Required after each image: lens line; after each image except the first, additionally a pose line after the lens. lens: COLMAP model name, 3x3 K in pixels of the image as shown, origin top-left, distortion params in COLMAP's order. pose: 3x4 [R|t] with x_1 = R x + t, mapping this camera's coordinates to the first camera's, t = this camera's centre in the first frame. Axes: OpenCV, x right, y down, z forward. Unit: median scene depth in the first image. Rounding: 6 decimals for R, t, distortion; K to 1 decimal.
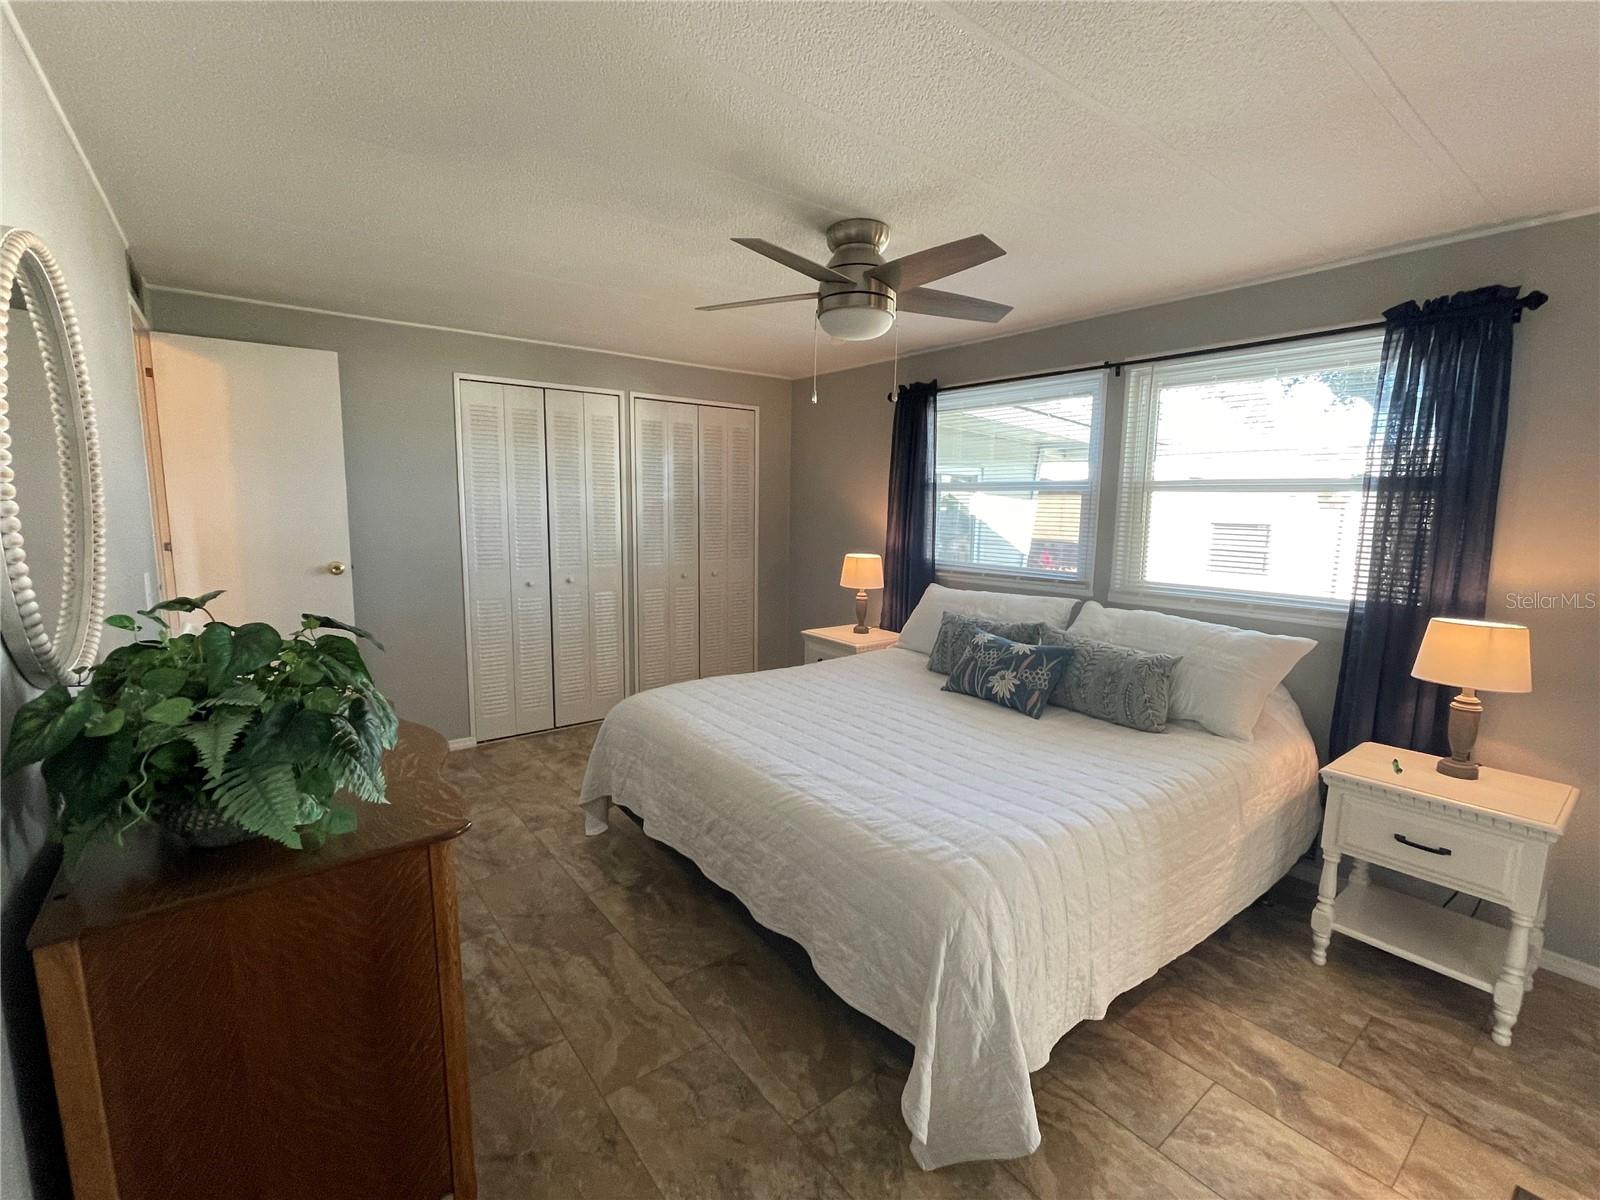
lens RADIAL K [[702.0, 0, 817.3], [0, 702.0, 605.6], [0, 0, 1]] dist [-0.016217, -0.000251]
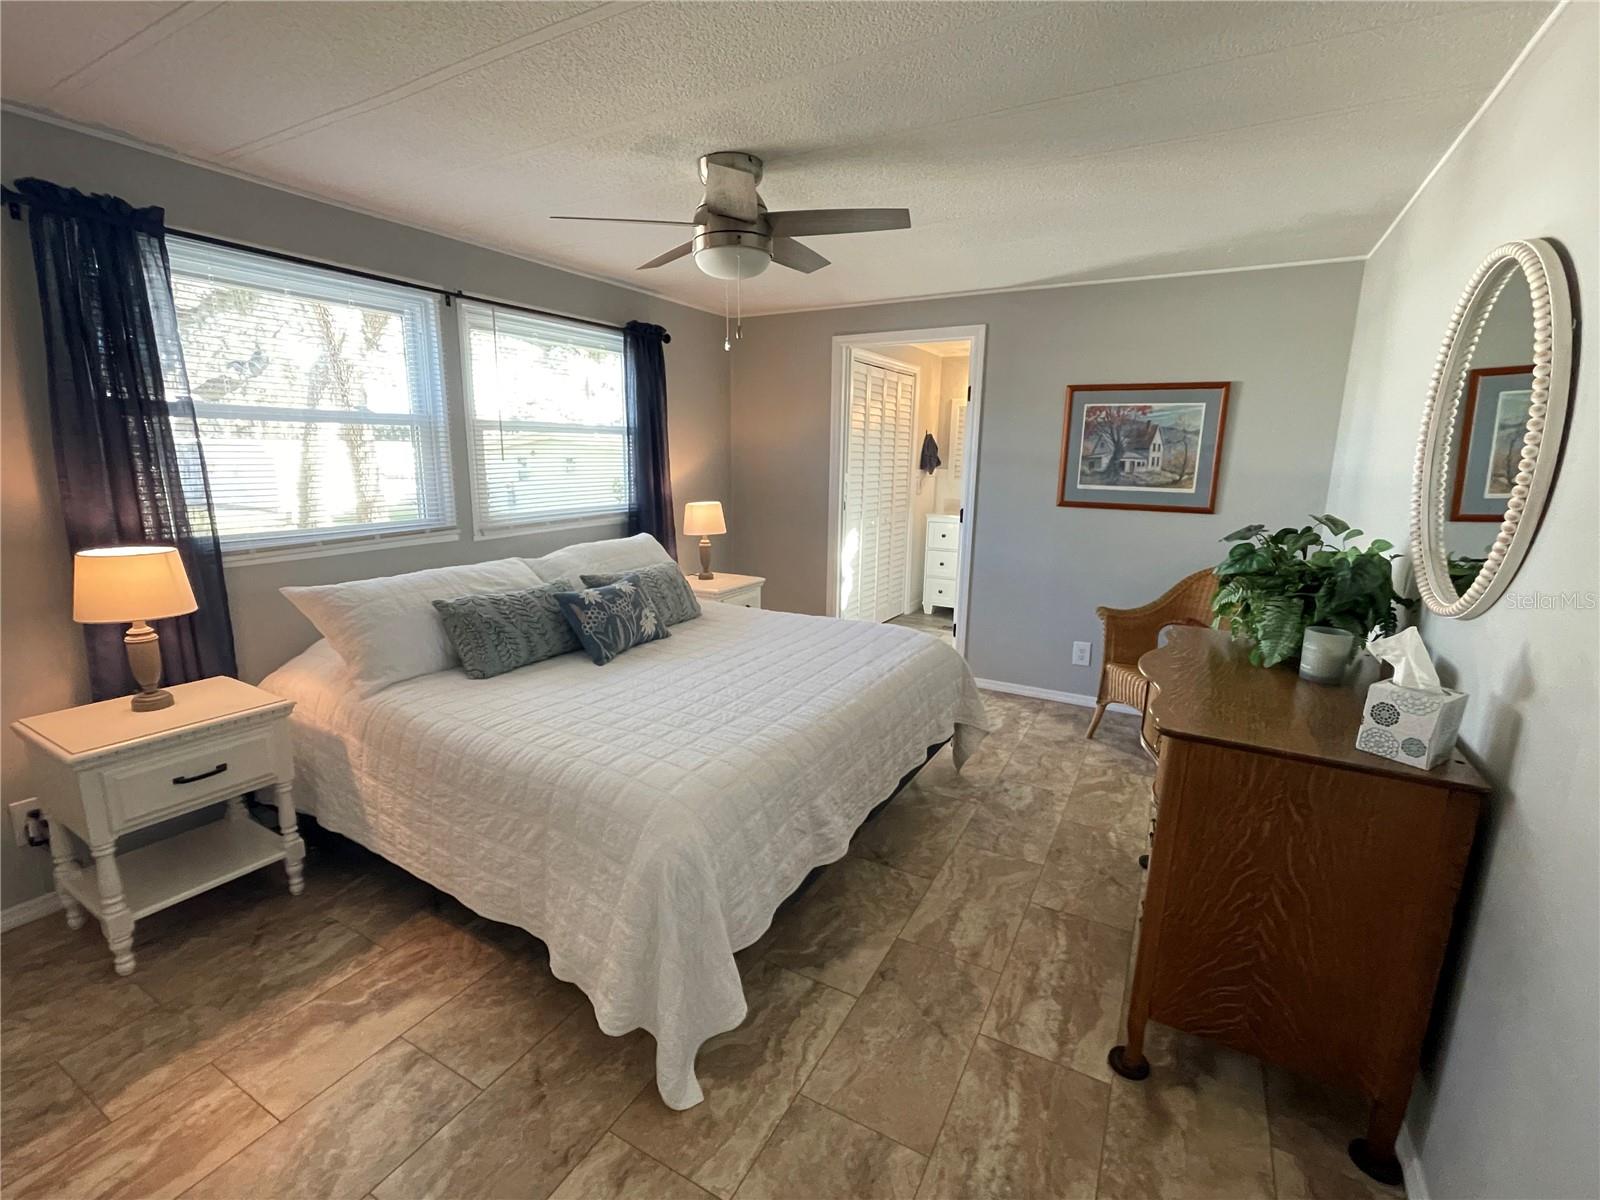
lens RADIAL K [[702.0, 0, 816.3], [0, 702.0, 590.9], [0, 0, 1]] dist [-0.016217, -0.000251]
pose [[-0.381856, -0.192818, 0.903885, -0.861167], [0.113911, 0.960720, 0.253065, -0.172419], [-0.917175, 0.199597, -0.344892, 1.175114]]
